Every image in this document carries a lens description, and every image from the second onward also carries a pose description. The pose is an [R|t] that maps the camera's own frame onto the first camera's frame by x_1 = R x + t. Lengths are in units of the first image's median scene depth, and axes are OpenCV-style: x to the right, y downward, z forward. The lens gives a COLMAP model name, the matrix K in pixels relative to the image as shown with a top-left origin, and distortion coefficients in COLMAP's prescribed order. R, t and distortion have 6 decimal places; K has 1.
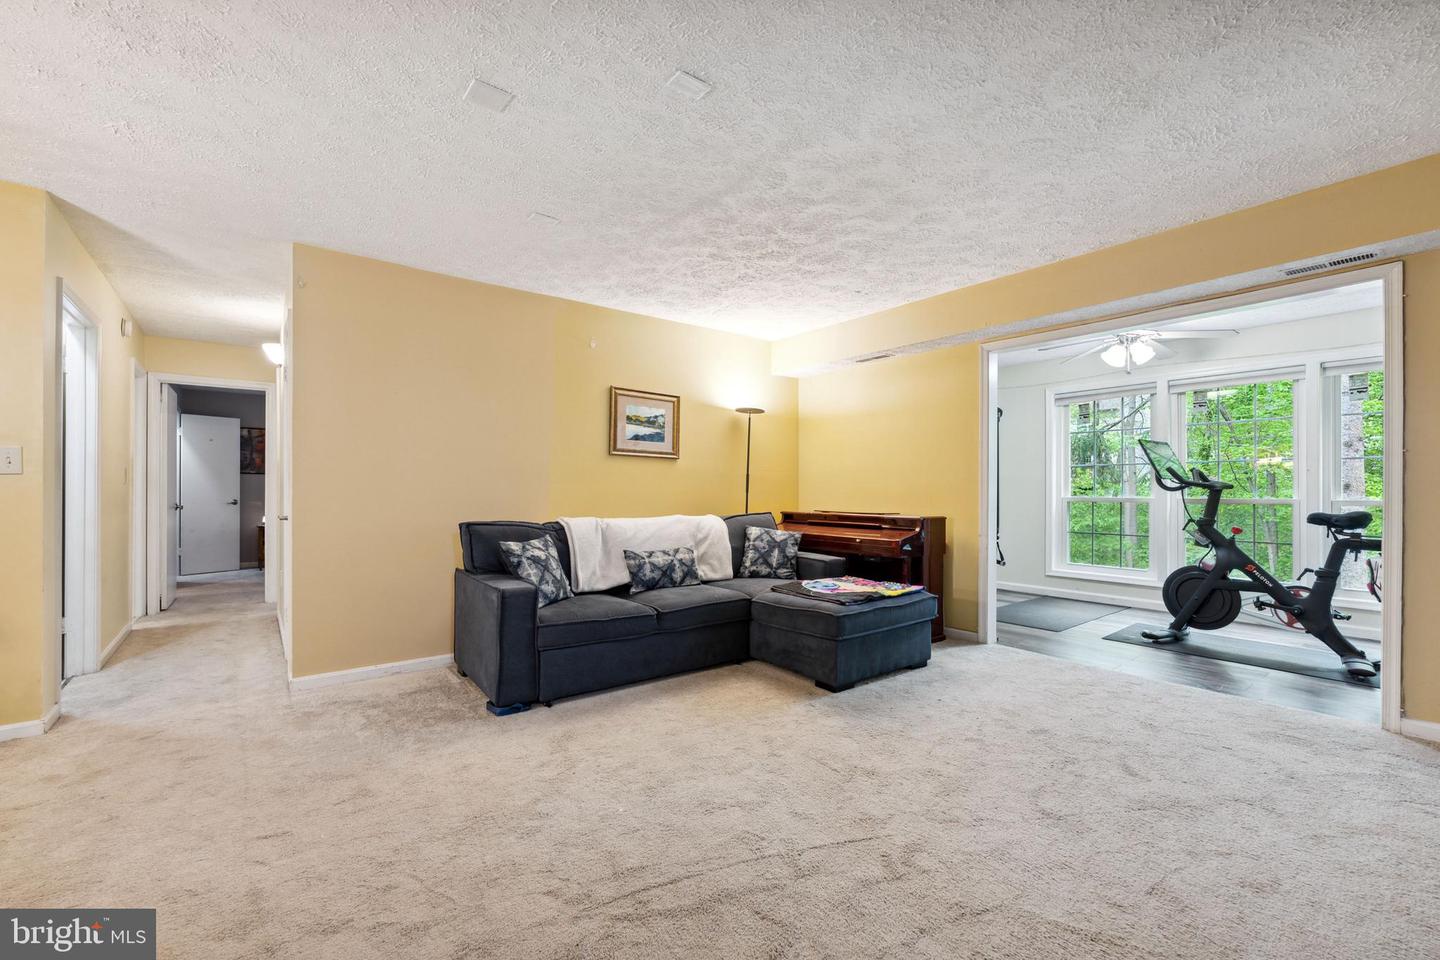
lens RADIAL K [[599.5, 0, 722.2], [0, 599.5, 487.4], [0, 0, 1]] dist [-0.001729, 0.000540]
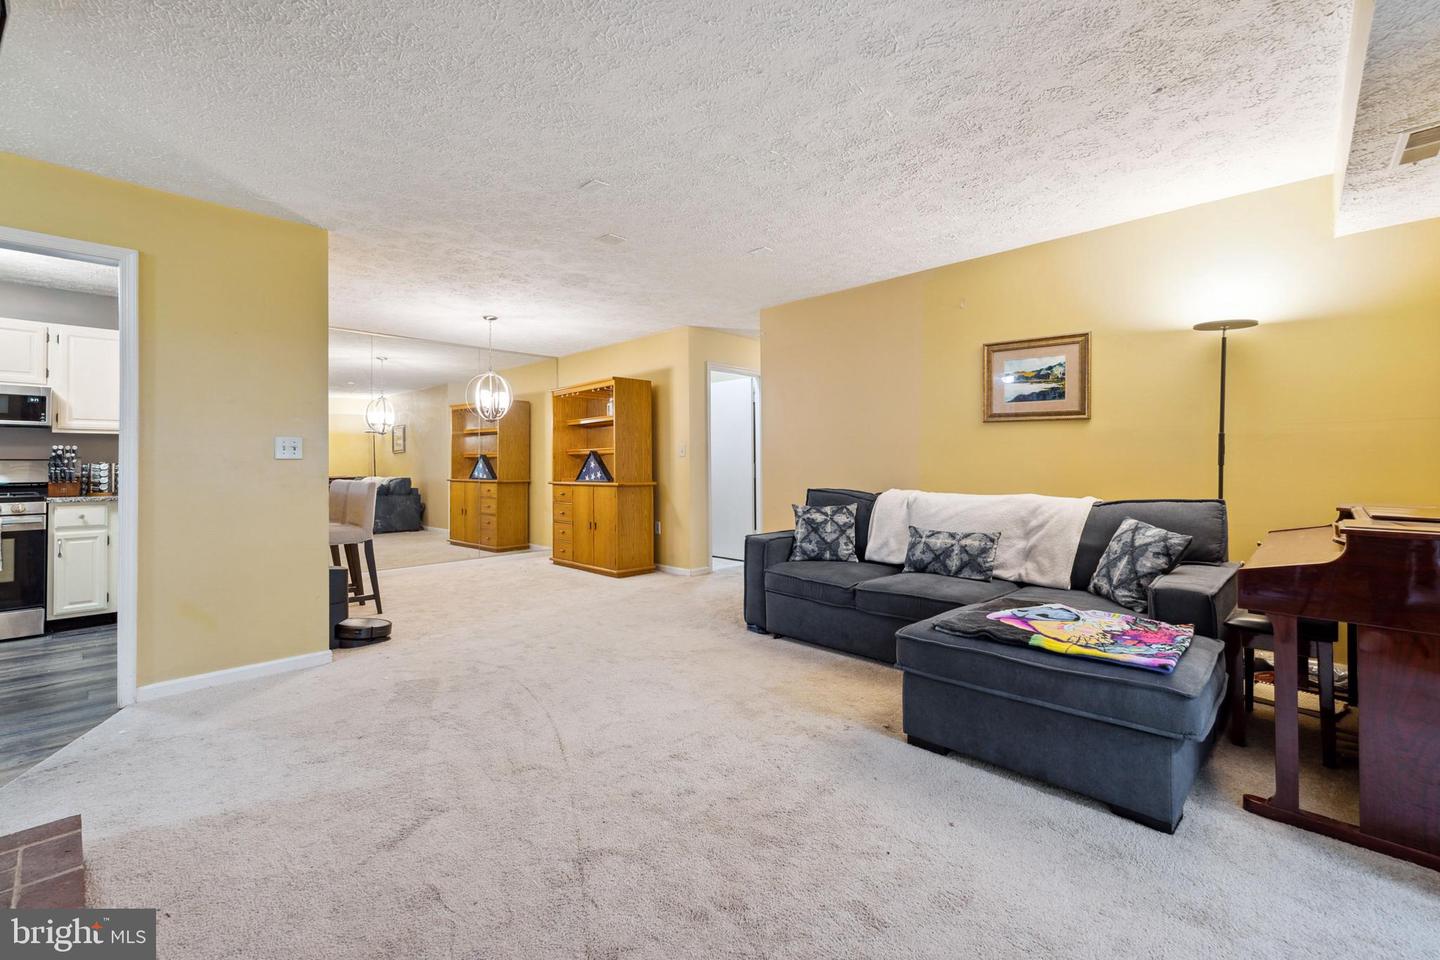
lens RADIAL K [[599.5, 0, 711.3], [0, 599.5, 457.6], [0, 0, 1]] dist [-0.001729, 0.000540]
pose [[0.136605, -0.011691, -0.990557, 0.694863], [0.007688, 0.999913, -0.010741, 0.004210], [0.990596, -0.006148, 0.136683, 0.530251]]
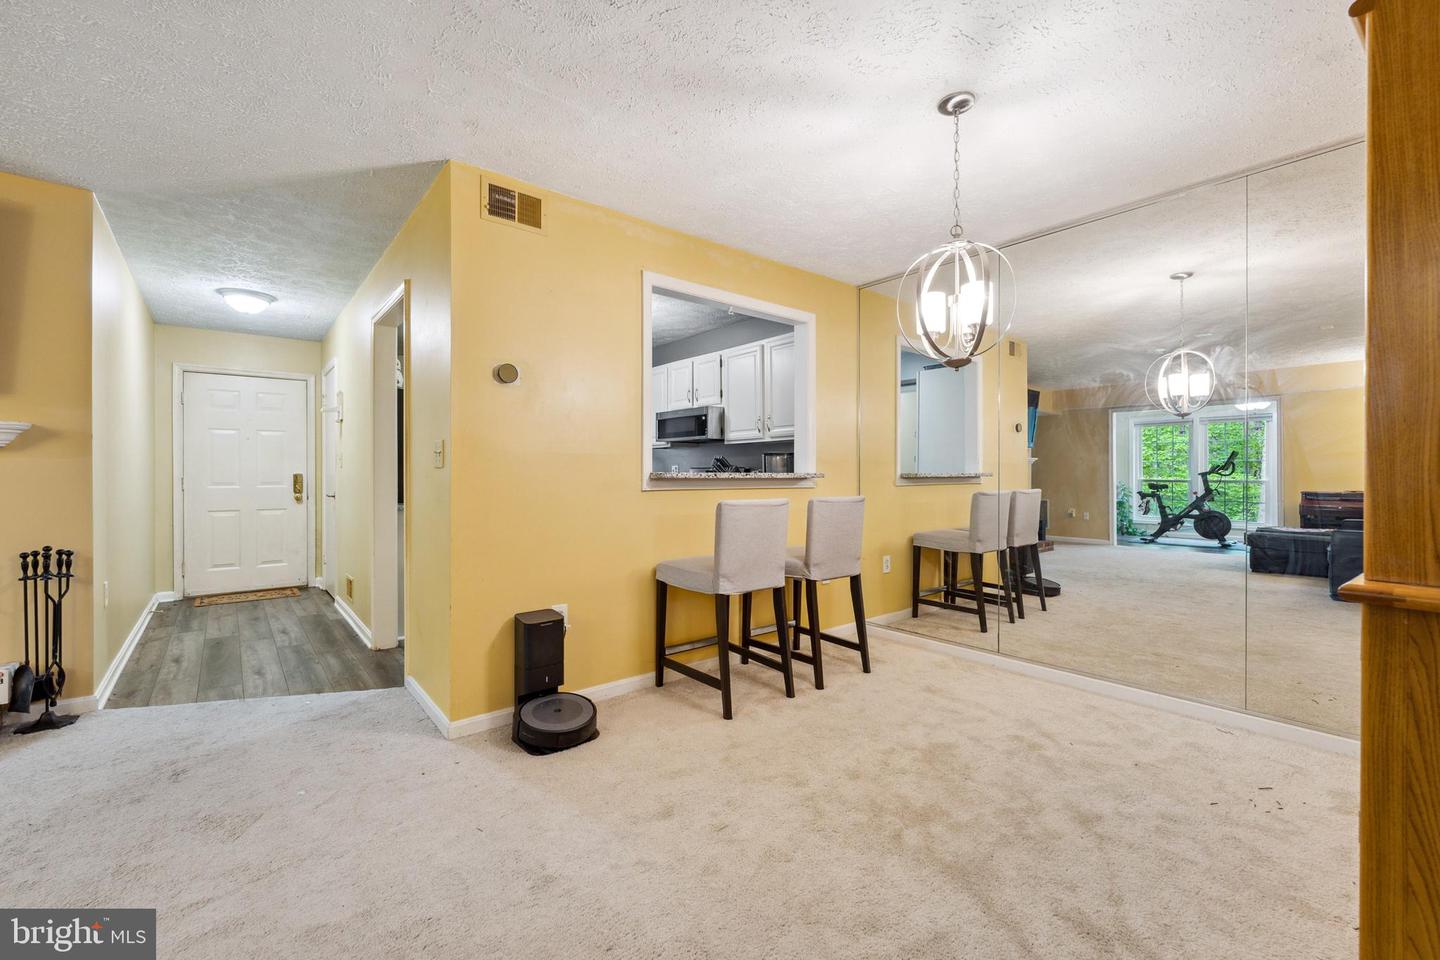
lens RADIAL K [[599.5, 0, 720.9], [0, 599.5, 475.0], [0, 0, 1]] dist [-0.001729, 0.000540]
pose [[-0.999932, 0.002708, -0.011334, -0.479892], [0.002699, 0.999996, 0.000775, 0.001044], [0.011336, 0.000745, -0.999935, 0.739803]]
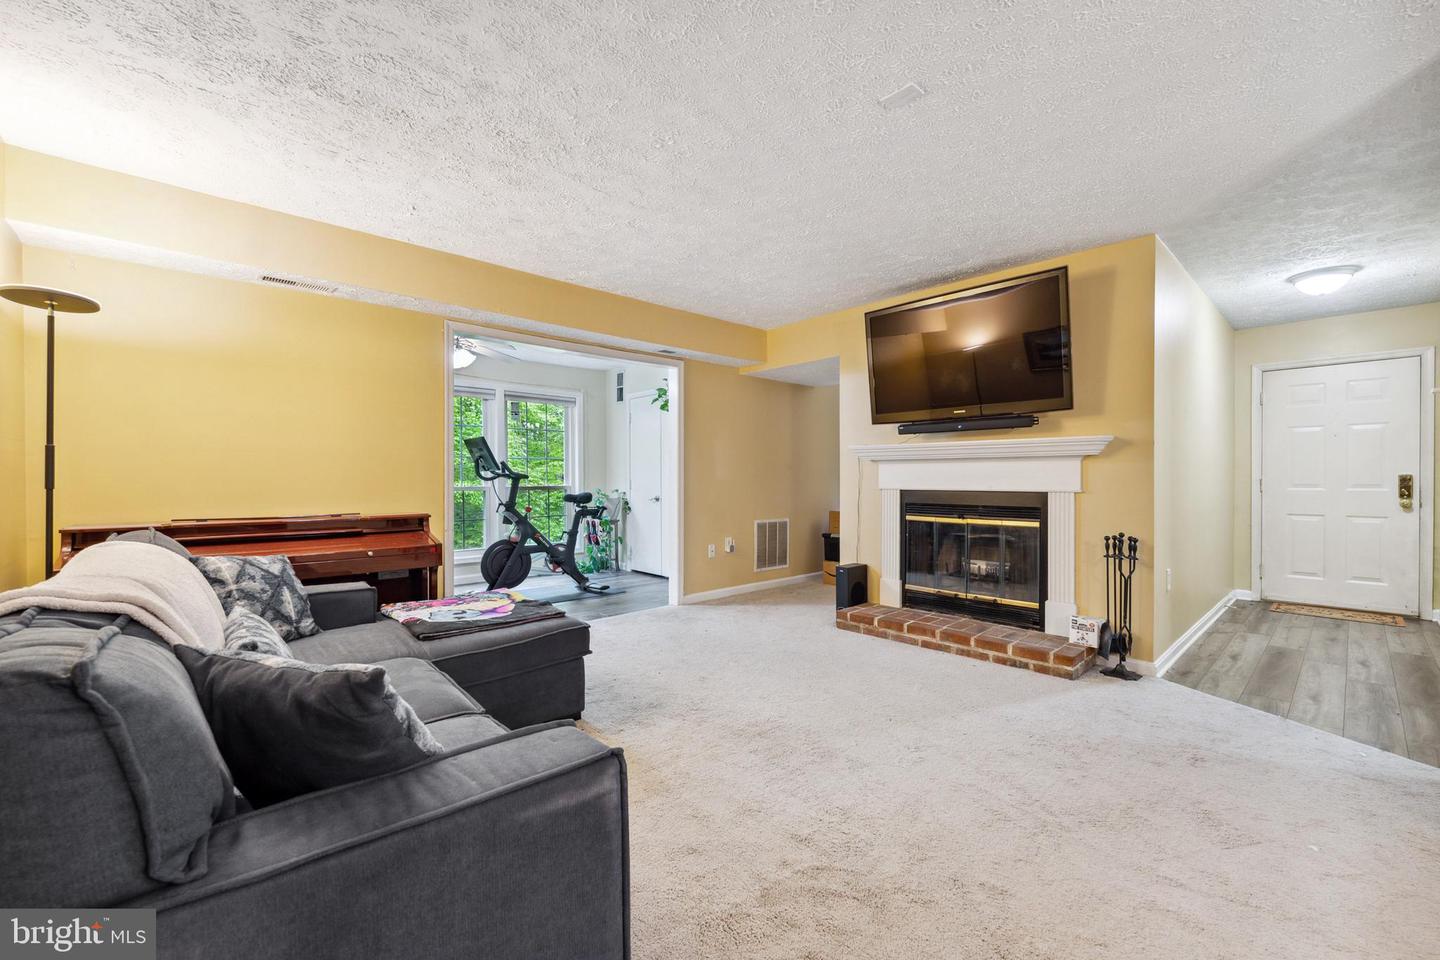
lens RADIAL K [[599.5, 0, 719.3], [0, 599.5, 482.5], [0, 0, 1]] dist [-0.001729, 0.000540]
pose [[-0.073054, -0.008031, 0.997296, -0.529421], [0.001003, 0.999966, 0.008126, 0.001100], [-0.997327, 0.001594, -0.073044, 0.688244]]
